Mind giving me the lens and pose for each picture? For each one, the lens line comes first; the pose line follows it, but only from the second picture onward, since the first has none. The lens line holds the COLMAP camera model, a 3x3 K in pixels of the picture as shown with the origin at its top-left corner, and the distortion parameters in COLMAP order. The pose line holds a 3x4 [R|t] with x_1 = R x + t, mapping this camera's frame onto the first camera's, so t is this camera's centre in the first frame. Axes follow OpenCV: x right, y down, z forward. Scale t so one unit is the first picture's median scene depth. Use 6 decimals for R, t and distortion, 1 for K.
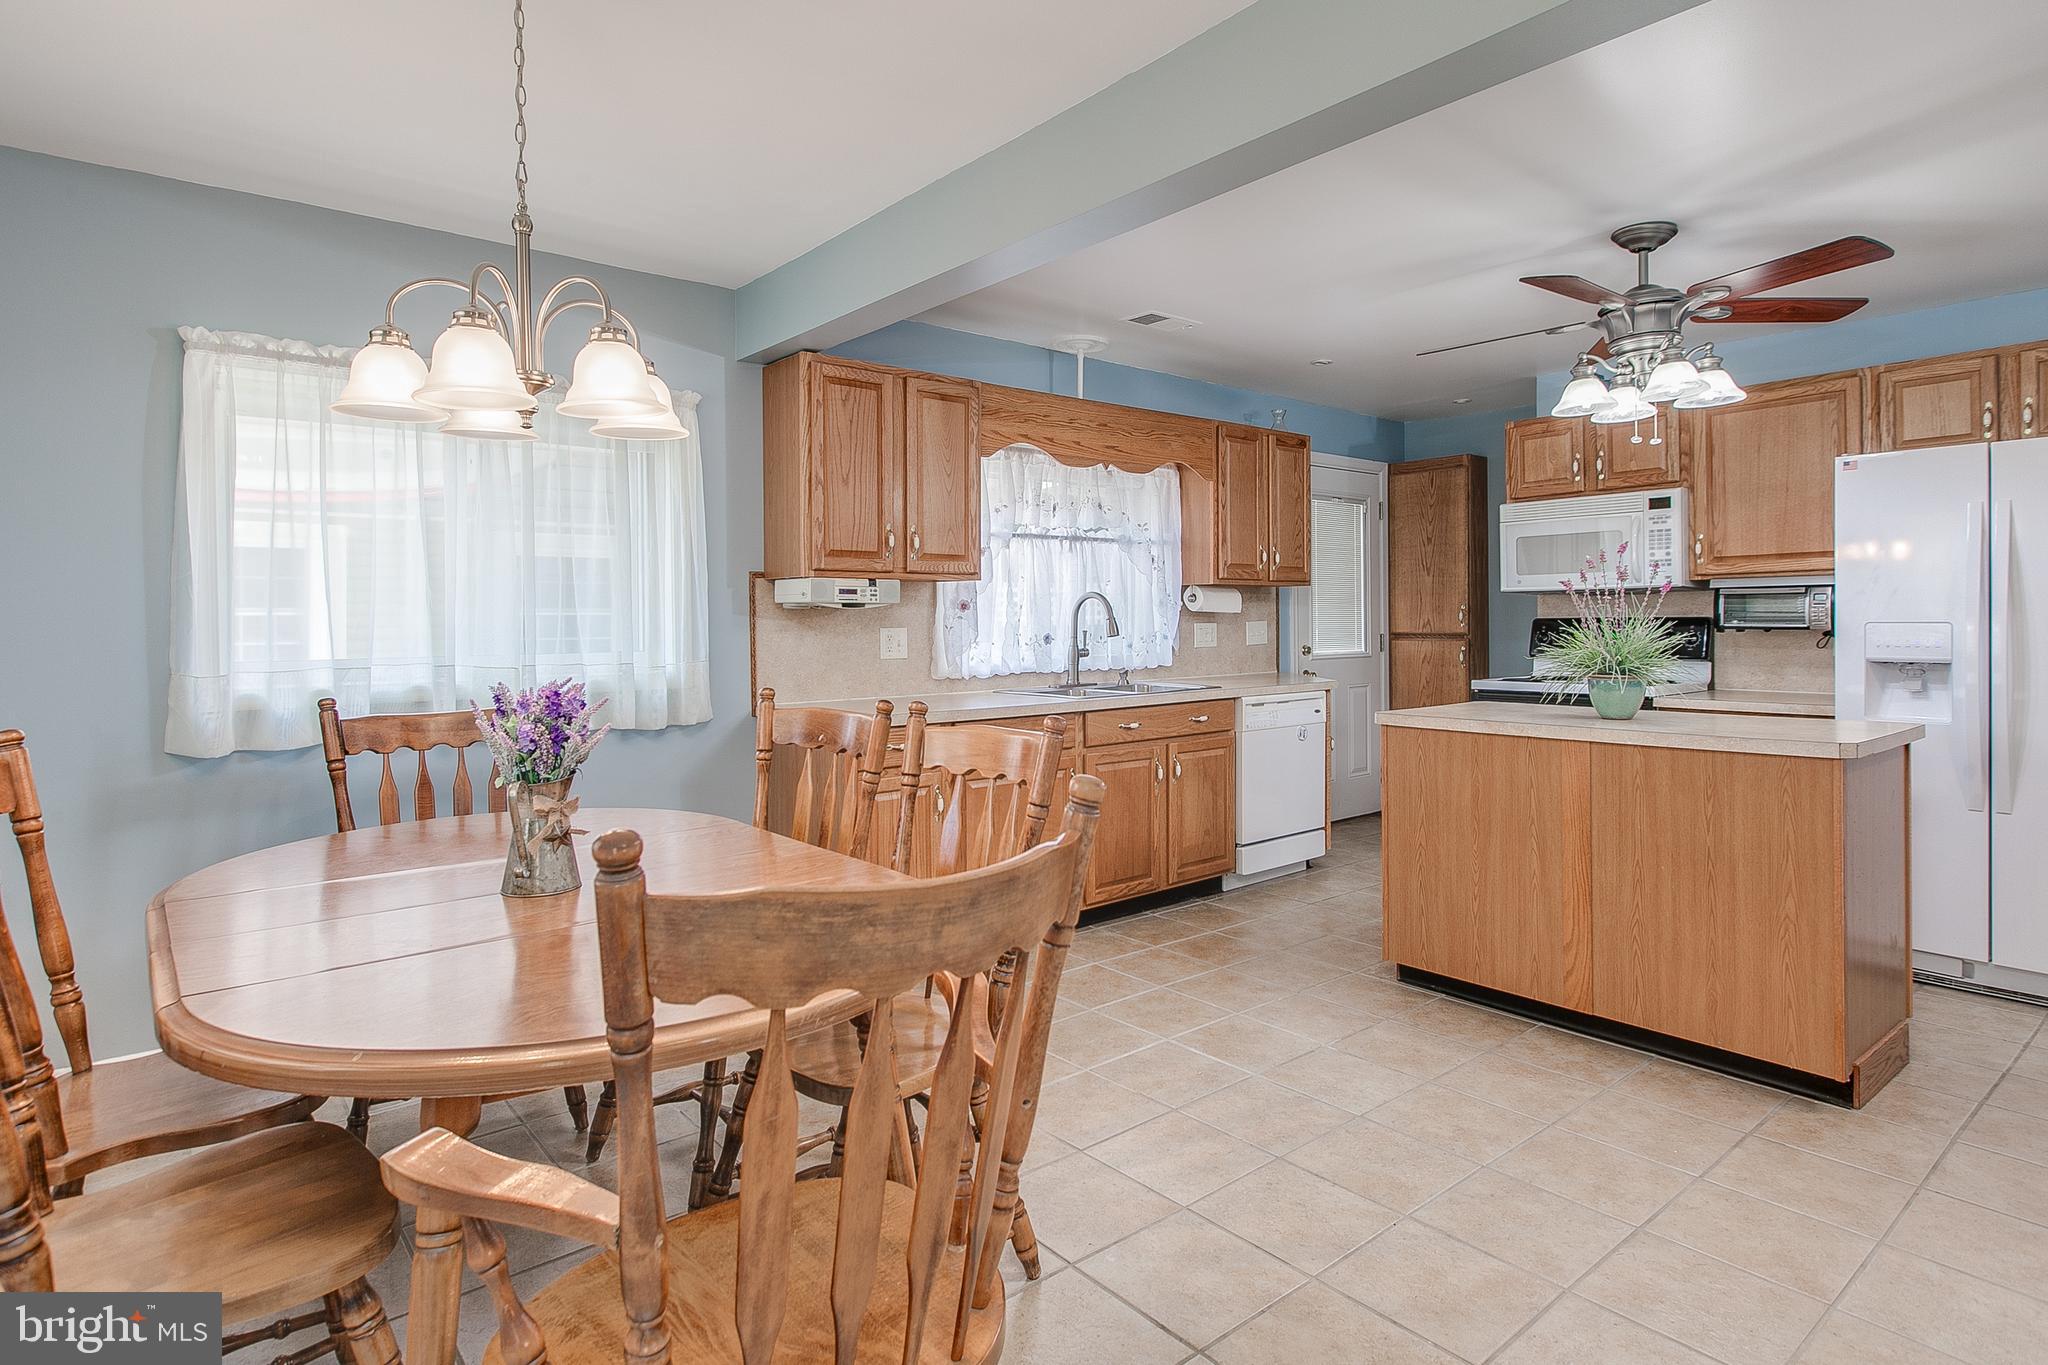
lens RADIAL K [[1085.2, 0, 1017.3], [0, 1085.2, 624.7], [0, 0, 1]] dist [0.000560, 0.000035]
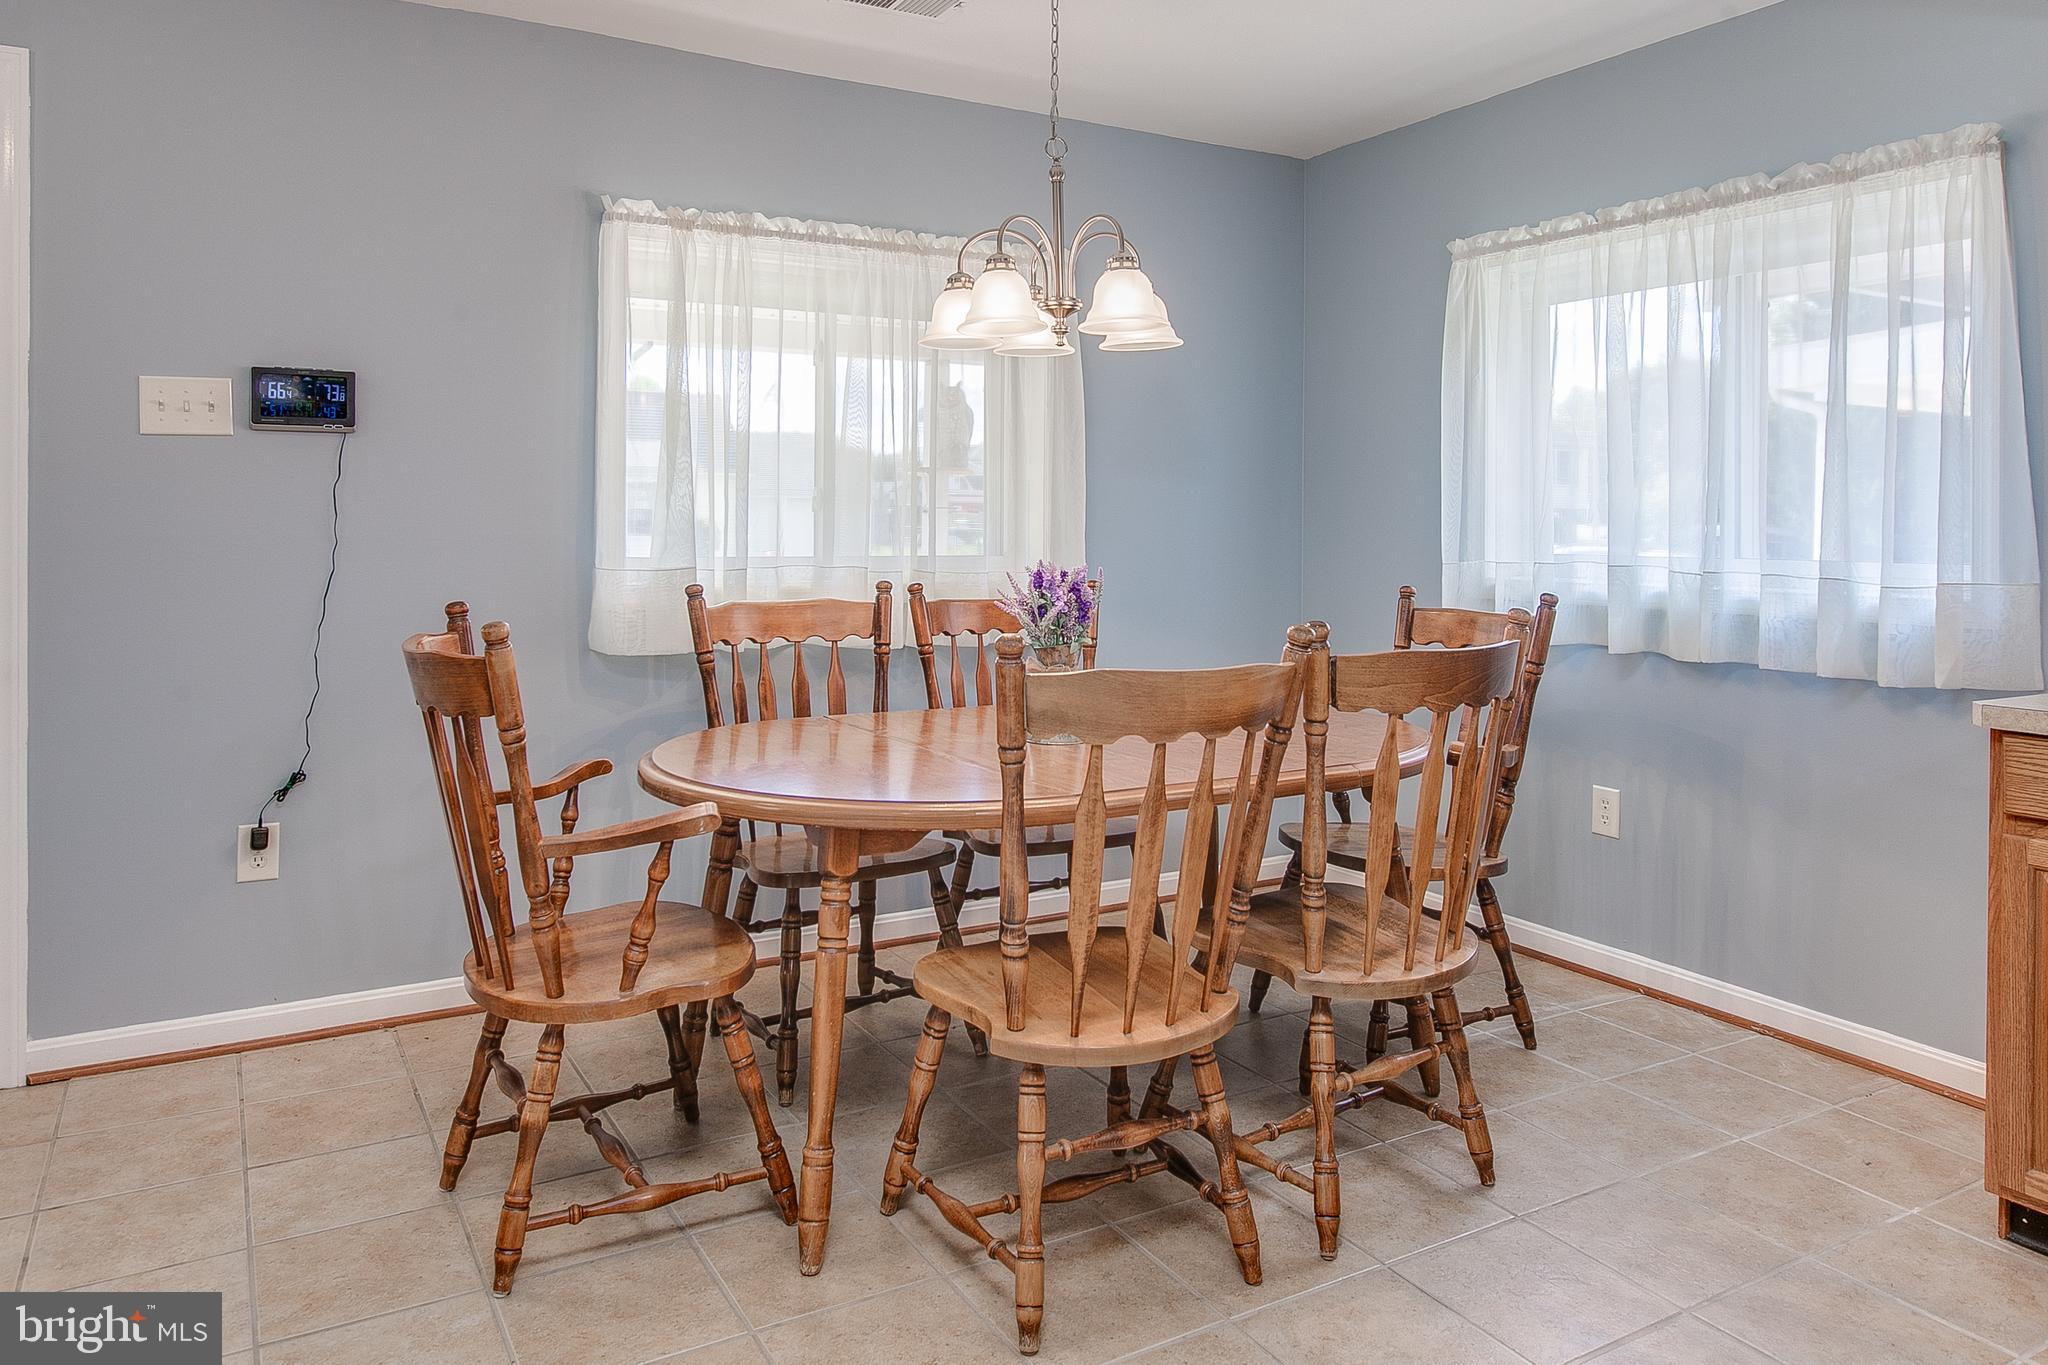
lens RADIAL K [[1403.3, 0, 1018.4], [0, 1403.3, 526.7], [0, 0, 1]] dist [-0.003444, -0.000942]
pose [[-0.164304, 0.010930, -0.986349, 0.457479], [-0.010911, 0.999857, 0.012897, -0.001463], [0.986349, 0.012881, -0.164161, 0.528251]]
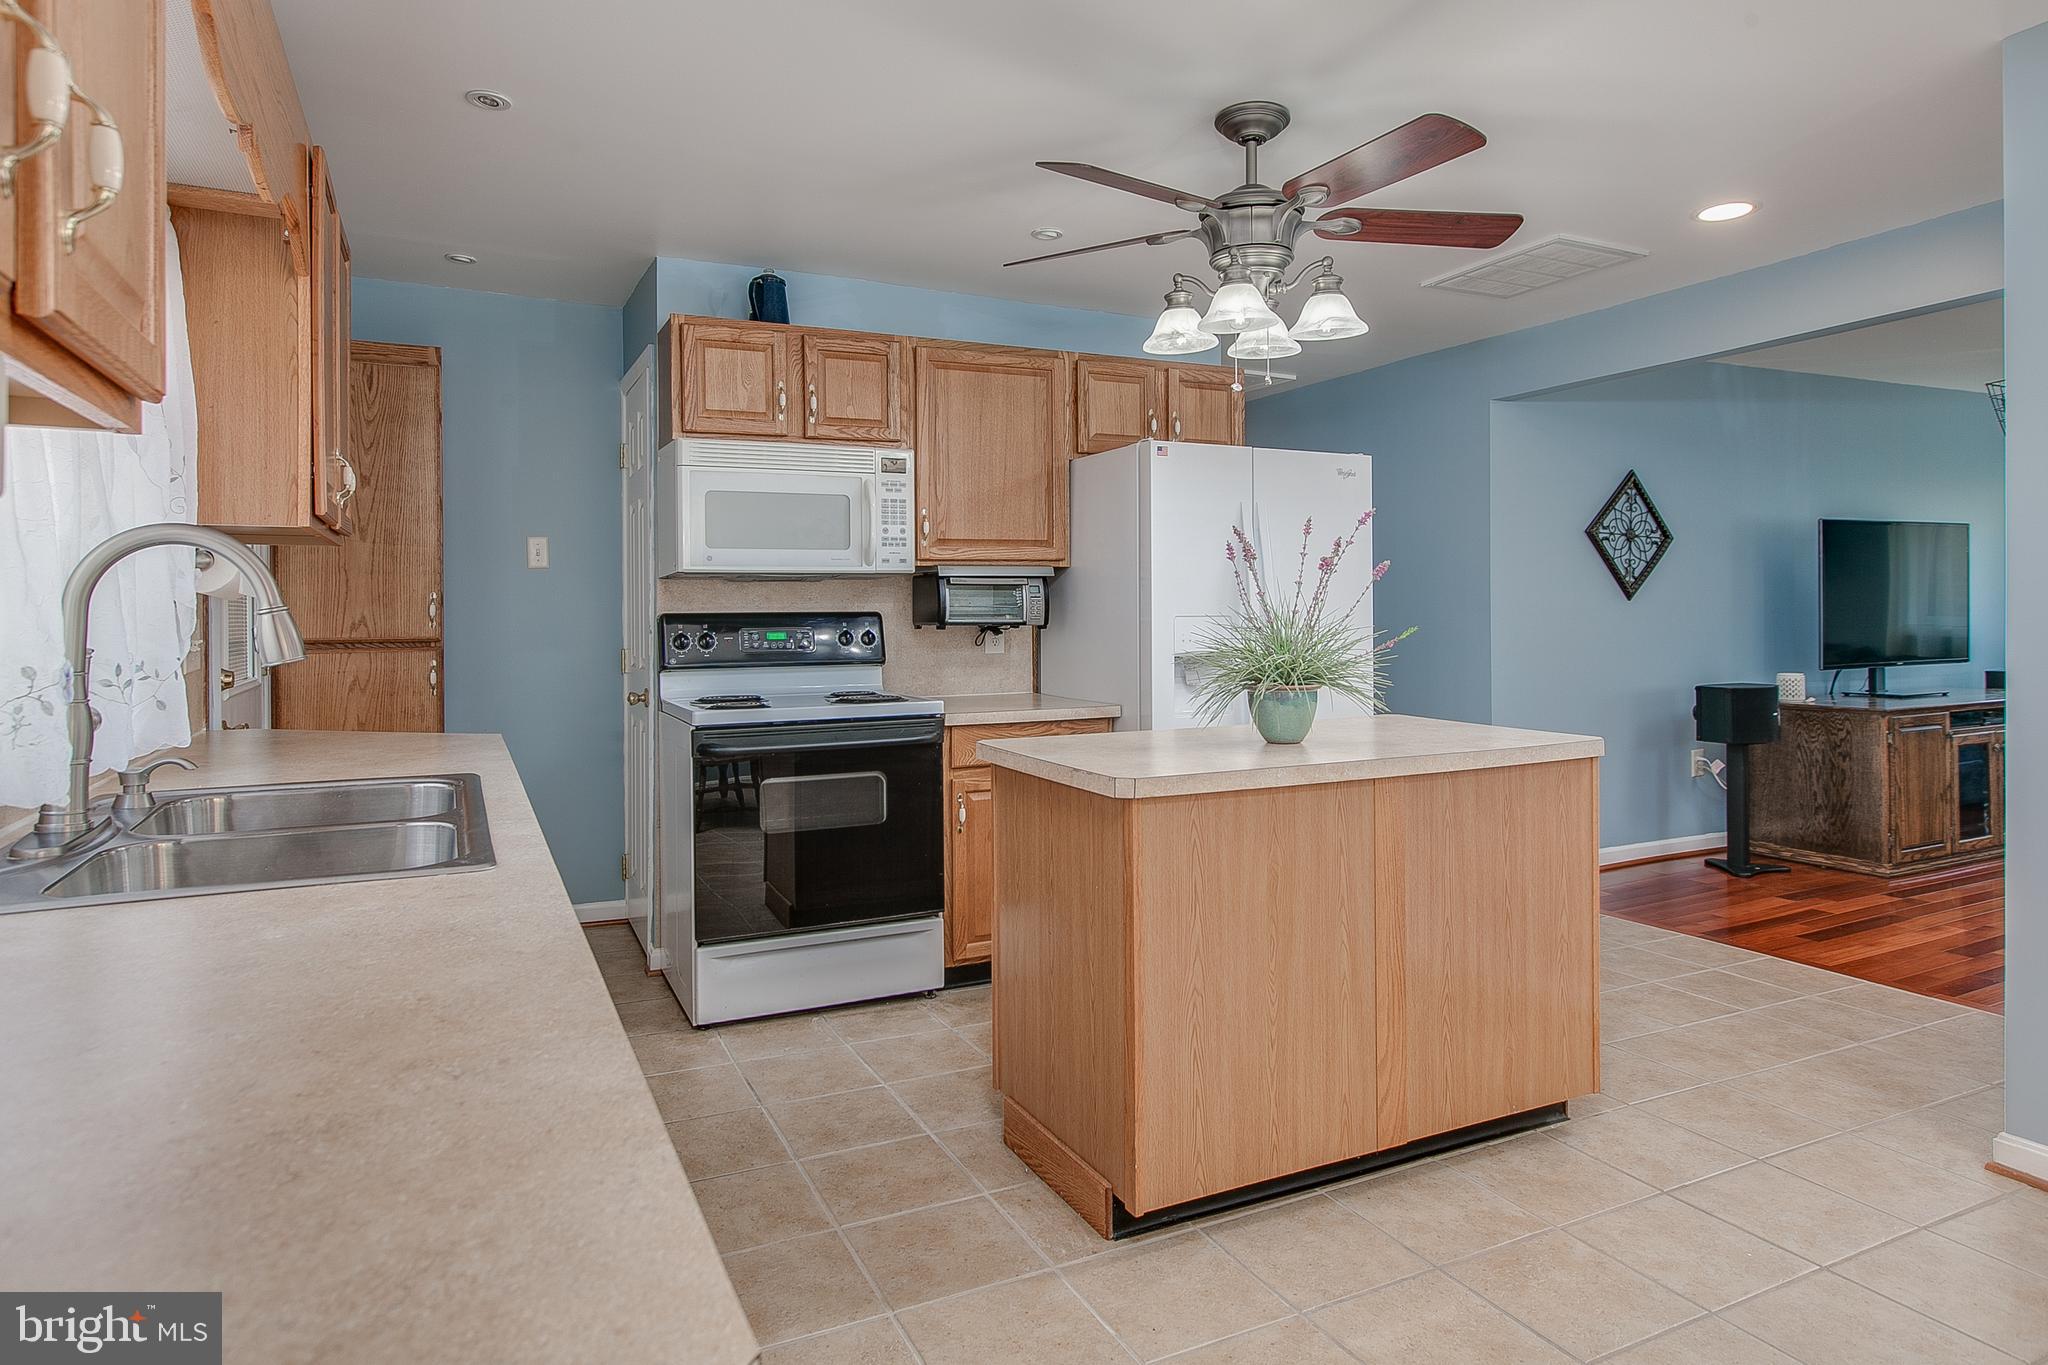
lens RADIAL K [[1174.3, 0, 1023.9], [0, 1174.3, 611.2], [0, 0, 1]] dist [-0.000193, 0.000477]
pose [[0.231589, 0.004303, 0.972804, -0.220679], [0.008469, 0.999943, -0.006439, -0.000778], [-0.972777, 0.009730, 0.231540, 0.749114]]
